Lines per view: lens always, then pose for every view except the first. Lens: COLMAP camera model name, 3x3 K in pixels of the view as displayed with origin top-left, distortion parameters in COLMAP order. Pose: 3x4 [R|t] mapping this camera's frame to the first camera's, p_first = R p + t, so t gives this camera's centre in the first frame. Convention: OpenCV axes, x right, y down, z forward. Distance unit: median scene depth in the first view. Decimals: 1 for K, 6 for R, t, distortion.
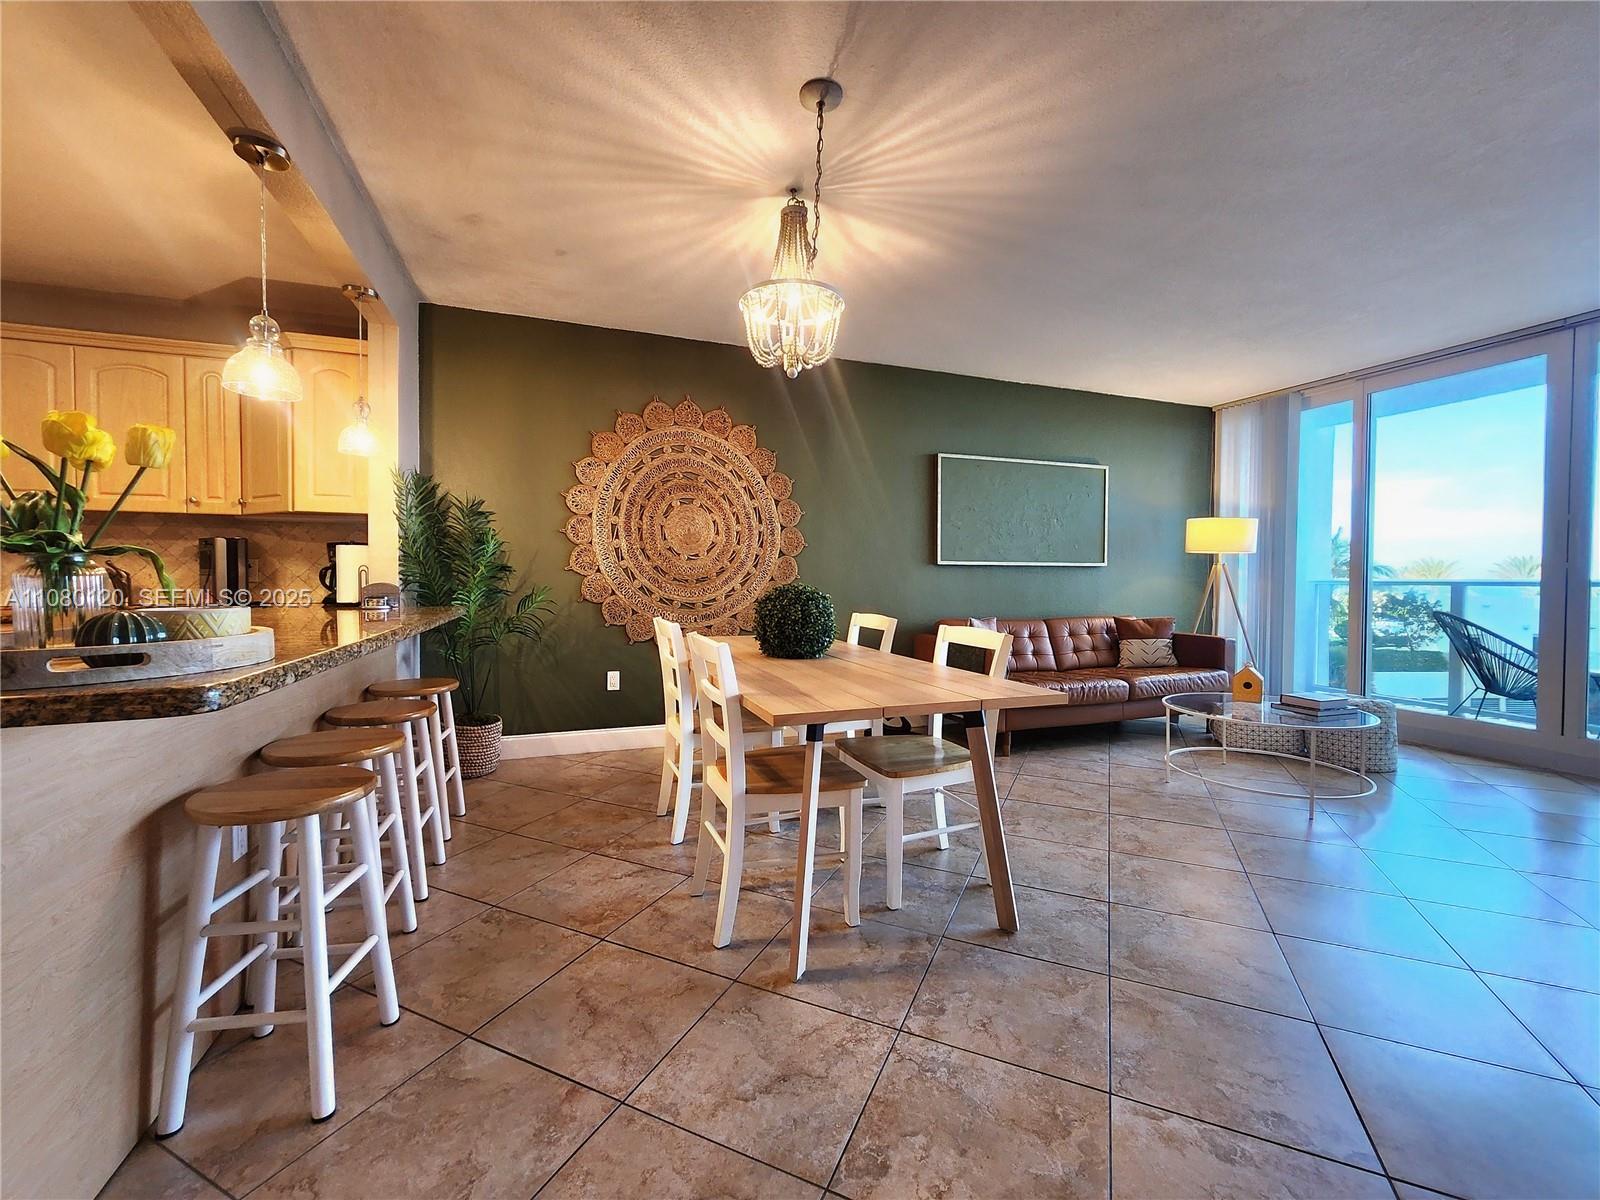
lens RADIAL K [[641.1, 0, 800.0], [0, 641.1, 600.0], [0, 0, 1]] dist [0.000057, 0.000208]
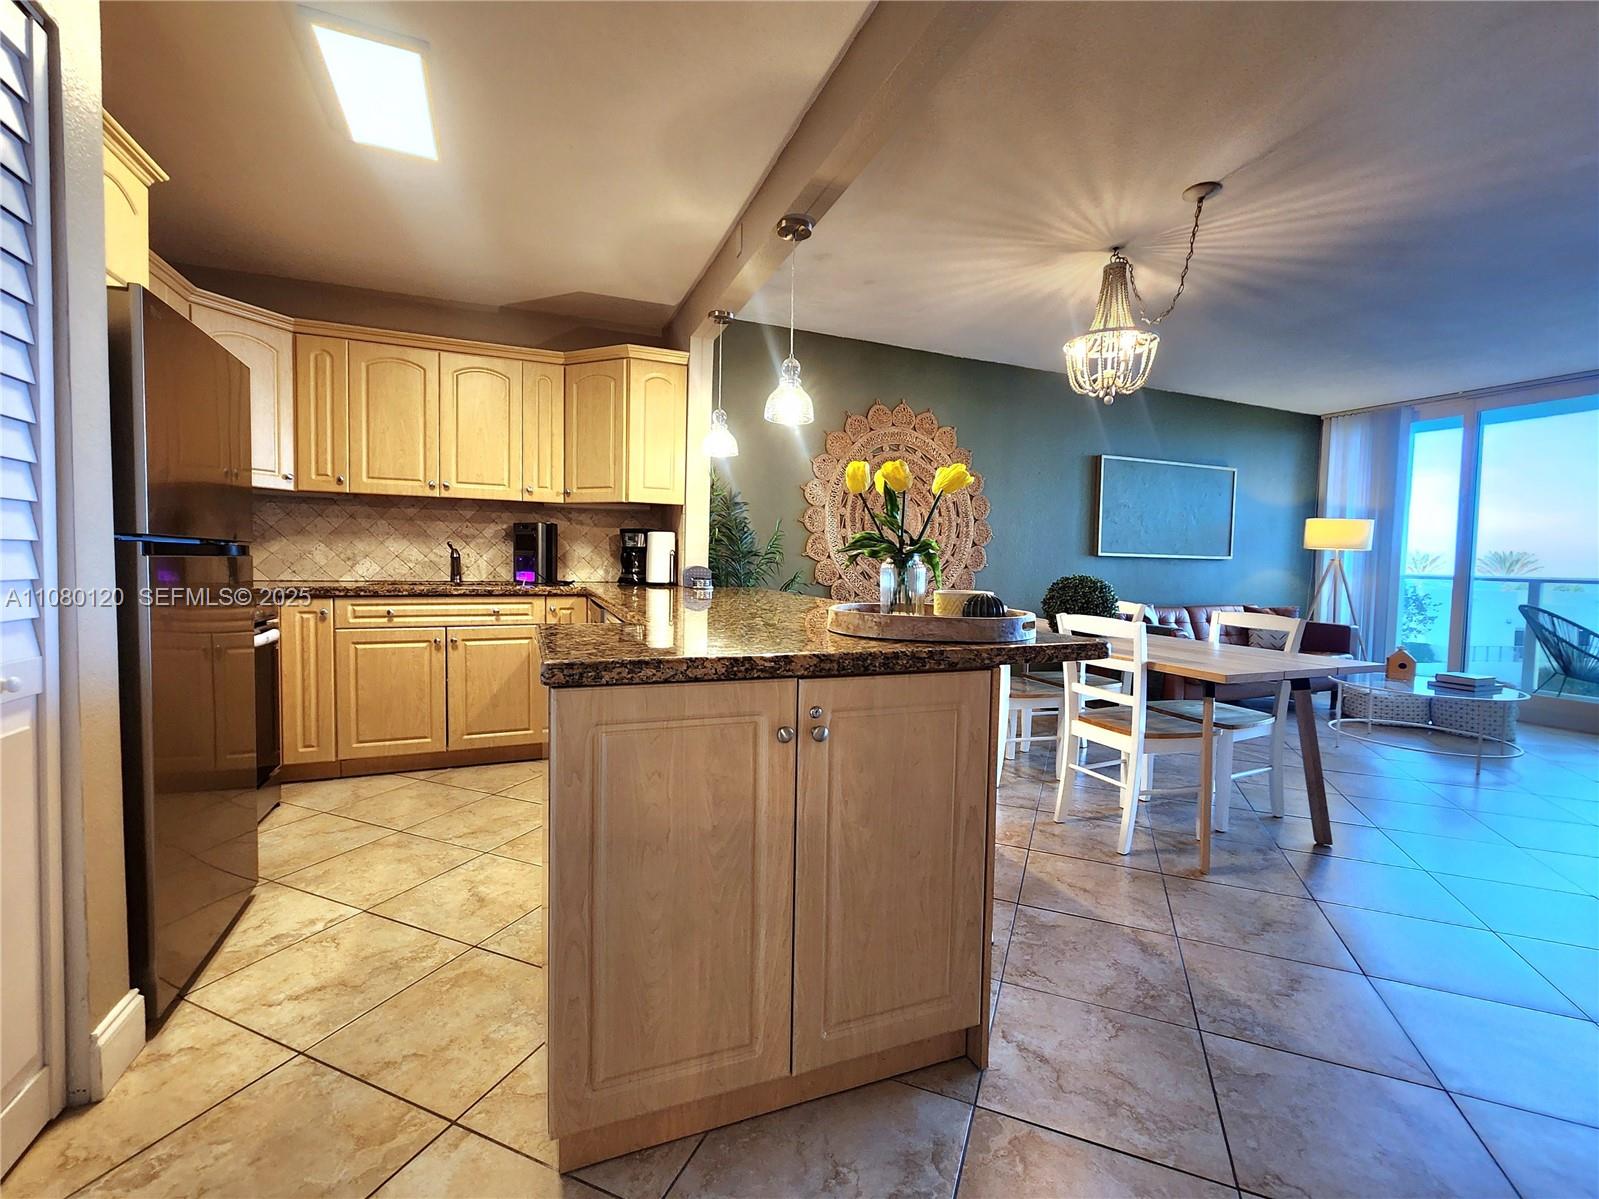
lens RADIAL K [[661.1, 0, 799.5], [0, 661.1, 599.5], [0, 0, 1]] dist [-0.009303, 0.000579]
pose [[0.999355, 0.016711, 0.031797, -0.392643], [-0.017565, 0.999487, 0.026789, -0.001220], [-0.031333, -0.027331, 0.999135, -0.145524]]
